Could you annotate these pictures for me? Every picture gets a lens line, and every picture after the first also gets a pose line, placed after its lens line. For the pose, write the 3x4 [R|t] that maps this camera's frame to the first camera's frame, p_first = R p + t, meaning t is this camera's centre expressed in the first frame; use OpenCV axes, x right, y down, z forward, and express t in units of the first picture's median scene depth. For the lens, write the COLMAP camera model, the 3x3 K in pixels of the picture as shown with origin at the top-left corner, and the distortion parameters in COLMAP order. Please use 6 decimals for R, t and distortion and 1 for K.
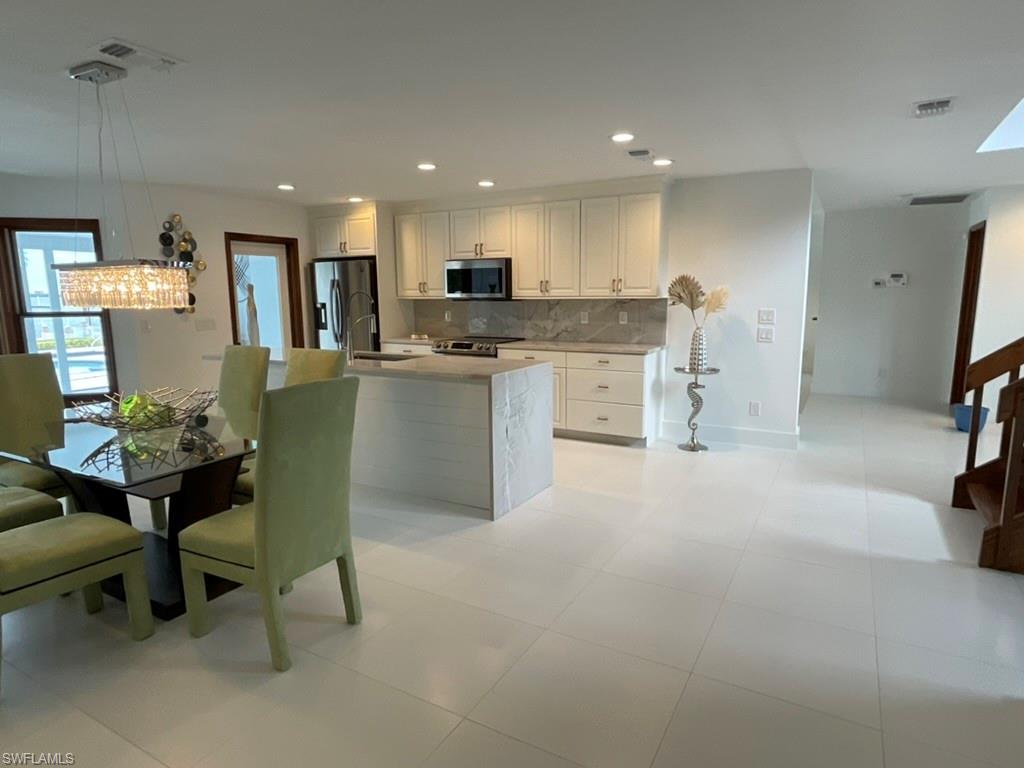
lens RADIAL K [[575.0, 0, 512.2], [0, 575.0, 384.9], [0, 0, 1]] dist [-0.001949, -0.000138]
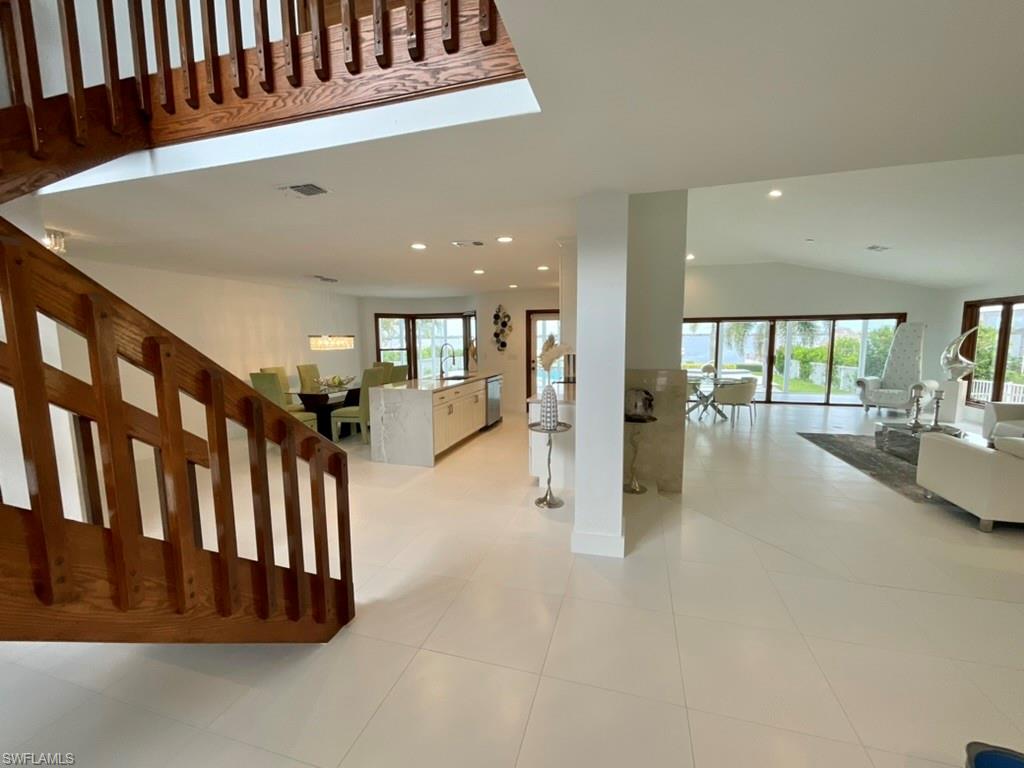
lens RADIAL K [[413.9, 0, 512.7], [0, 413.9, 385.8], [0, 0, 1]] dist [0.000091, 0.000000]
pose [[0.249166, 0.116653, -0.961409, 1.359273], [-0.145624, 0.985945, 0.081889, -0.197919], [0.957450, 0.119600, 0.262652, 1.005332]]
